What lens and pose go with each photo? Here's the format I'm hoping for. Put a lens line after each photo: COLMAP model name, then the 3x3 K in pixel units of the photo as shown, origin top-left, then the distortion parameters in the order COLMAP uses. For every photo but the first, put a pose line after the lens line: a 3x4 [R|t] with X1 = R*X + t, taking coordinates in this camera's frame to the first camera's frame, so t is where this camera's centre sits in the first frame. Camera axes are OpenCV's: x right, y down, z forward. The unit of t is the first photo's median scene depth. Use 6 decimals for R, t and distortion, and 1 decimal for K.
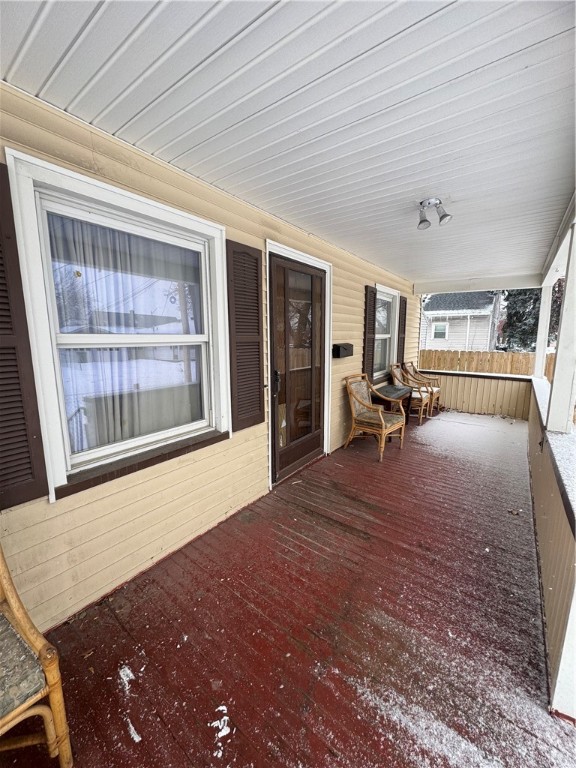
lens RADIAL K [[306.2, 0, 289.2], [0, 306.2, 385.1], [0, 0, 1]] dist [-0.002680, 0.000197]
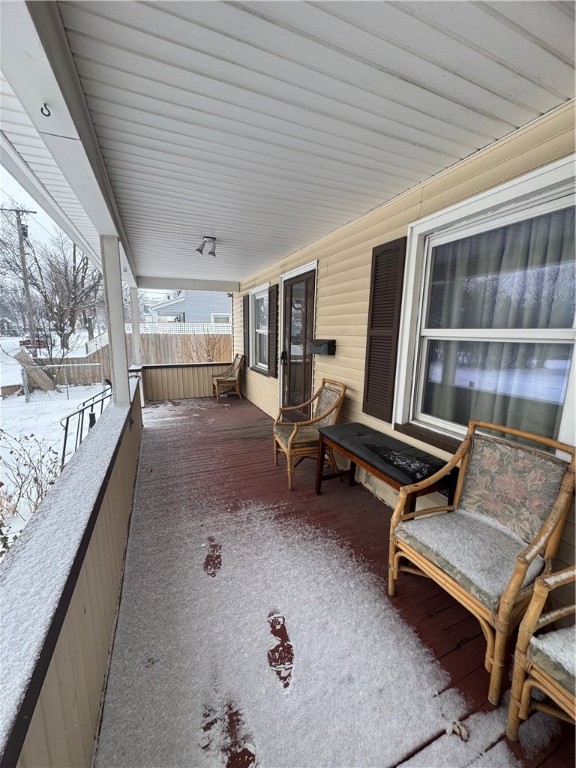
lens RADIAL K [[306.2, 0, 285.8], [0, 306.2, 382.2], [0, 0, 1]] dist [-0.002680, 0.000197]
pose [[-0.512933, 0.144436, -0.846190, 1.421084], [-0.142127, 0.957850, 0.249648, -0.315562], [0.846581, 0.248319, -0.470784, 1.916733]]
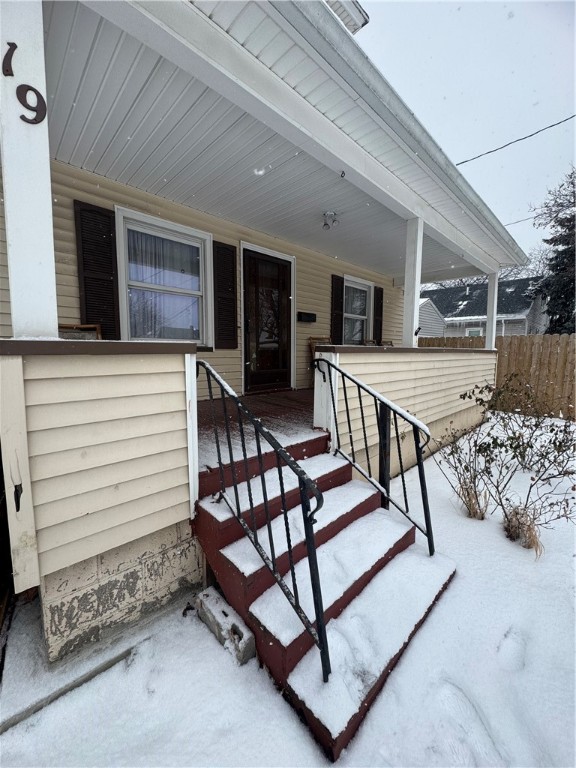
lens RADIAL K [[306.2, 0, 286.6], [0, 306.2, 386.1], [0, 0, 1]] dist [-0.002680, 0.000197]
pose [[0.985929, 0.025737, -0.165171, 0.470882], [-0.033678, 0.998398, -0.045460, 0.398659], [0.163737, 0.050383, 0.985217, -0.597057]]
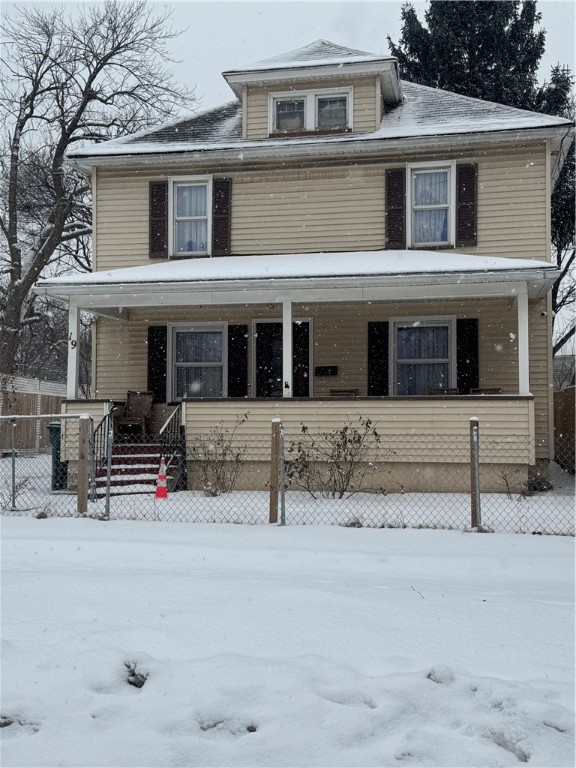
lens RADIAL K [[911.7, 0, 290.2], [0, 911.7, 390.1], [0, 0, 1]] dist [0.085979, 0.000000]
pose [[0.438802, -0.037061, -0.897819, 5.779231], [-0.142817, 0.983572, -0.110402, 0.695536], [0.887162, 0.176668, 0.426300, -1.430163]]
